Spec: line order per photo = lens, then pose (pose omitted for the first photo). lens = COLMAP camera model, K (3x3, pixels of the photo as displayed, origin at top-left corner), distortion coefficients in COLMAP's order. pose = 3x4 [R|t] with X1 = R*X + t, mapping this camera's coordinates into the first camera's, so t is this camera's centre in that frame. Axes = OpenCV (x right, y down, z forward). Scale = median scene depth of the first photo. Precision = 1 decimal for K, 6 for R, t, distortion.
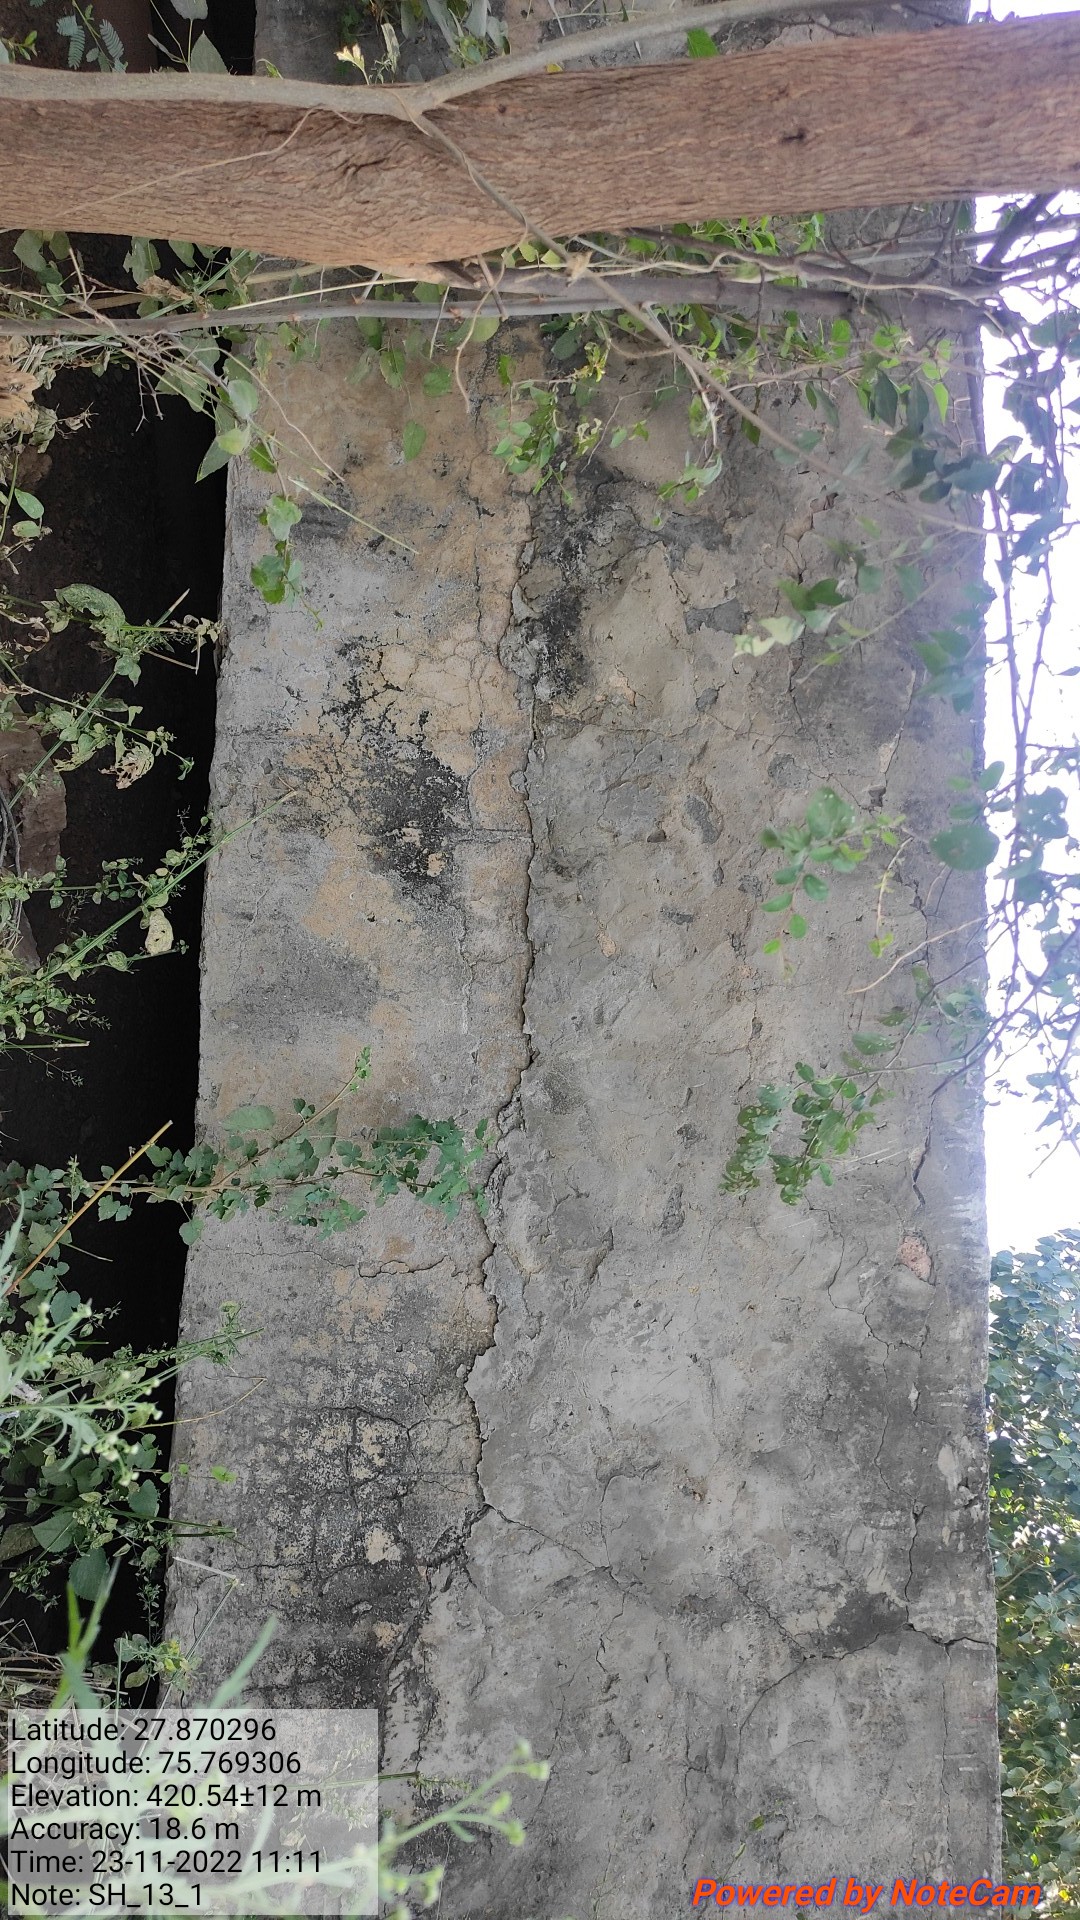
lens RADIAL K [[1406.7, 0, 558.4], [0, 1406.7, 952.6], [0, 0, 1]] dist [0.049988, -0.056754]
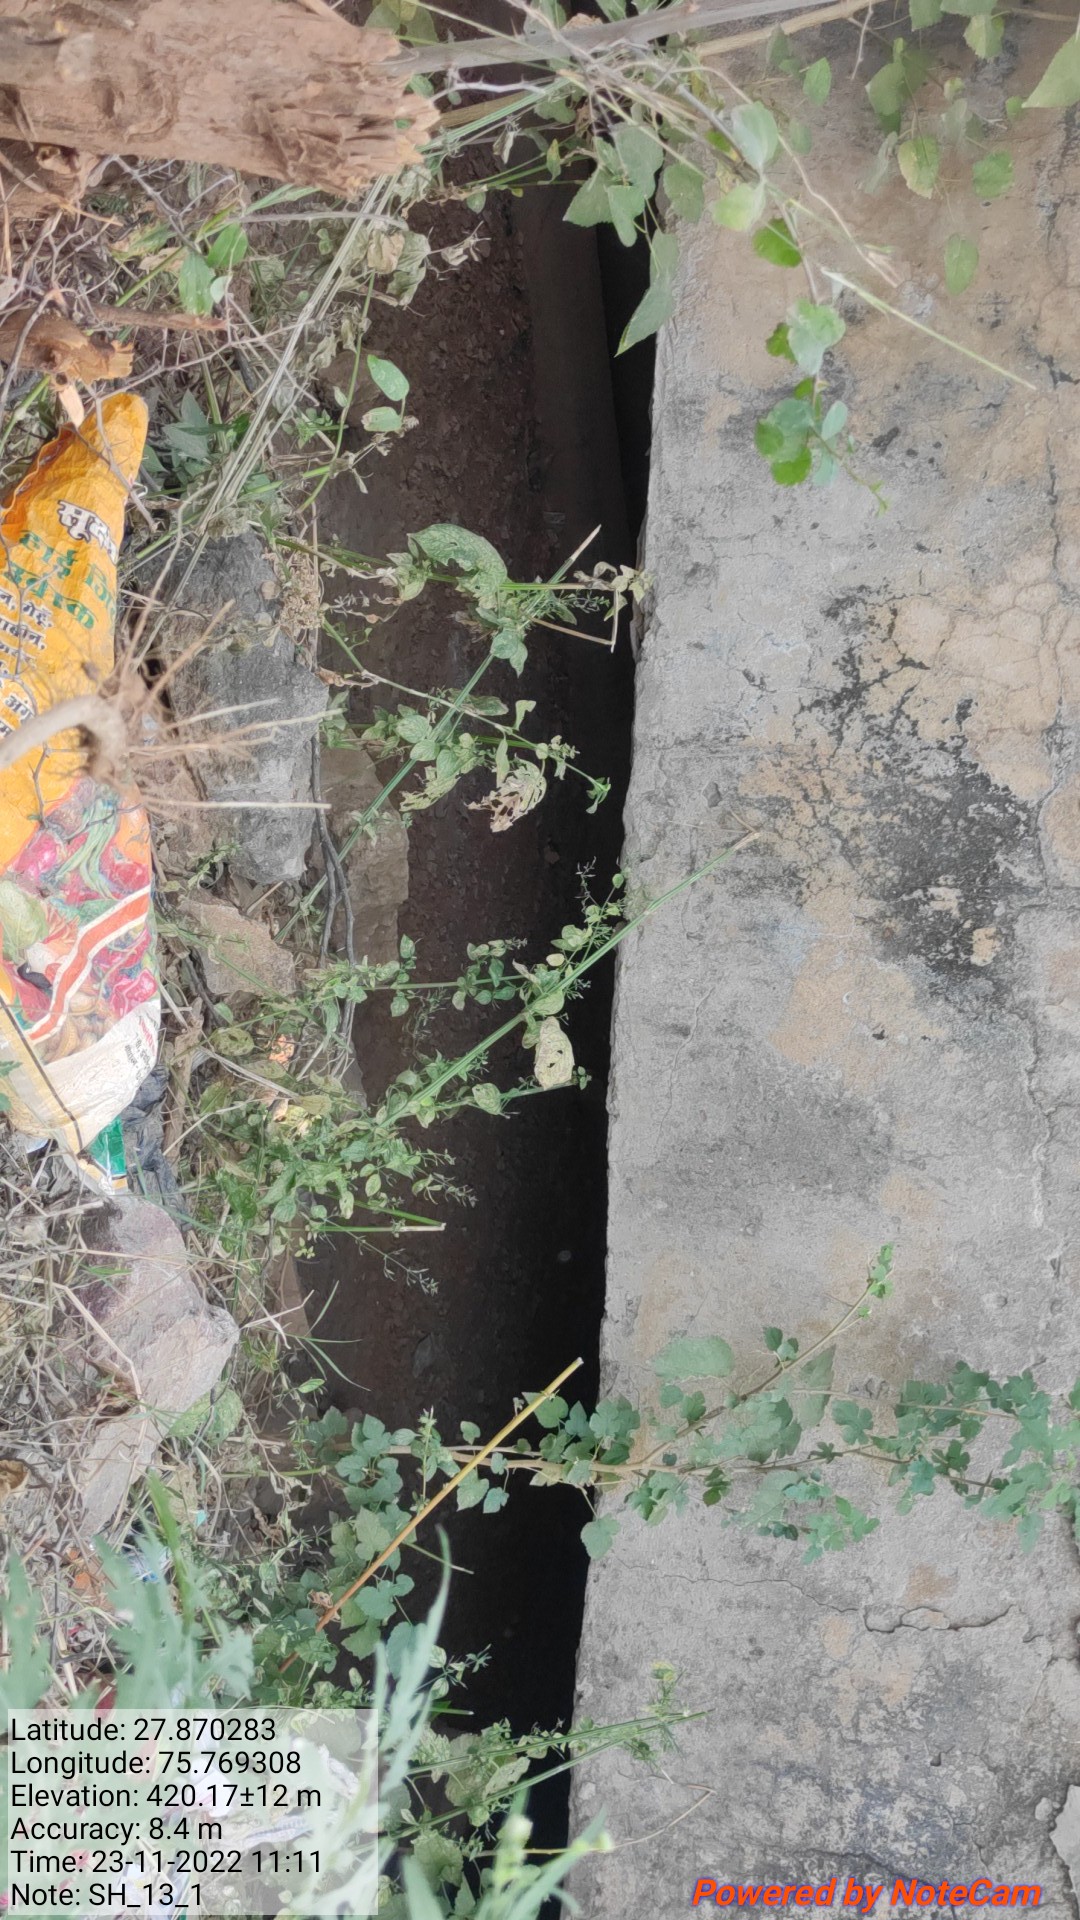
lens RADIAL K [[2030.8, 0, 550.4], [0, 2030.8, 953.0], [0, 0, 1]] dist [0.032855, 0.000000]
pose [[0.970040, -0.007128, -0.242841, -0.058522], [-0.010431, 0.997426, -0.070947, 0.005055], [0.242722, 0.071355, 0.967468, 0.106392]]
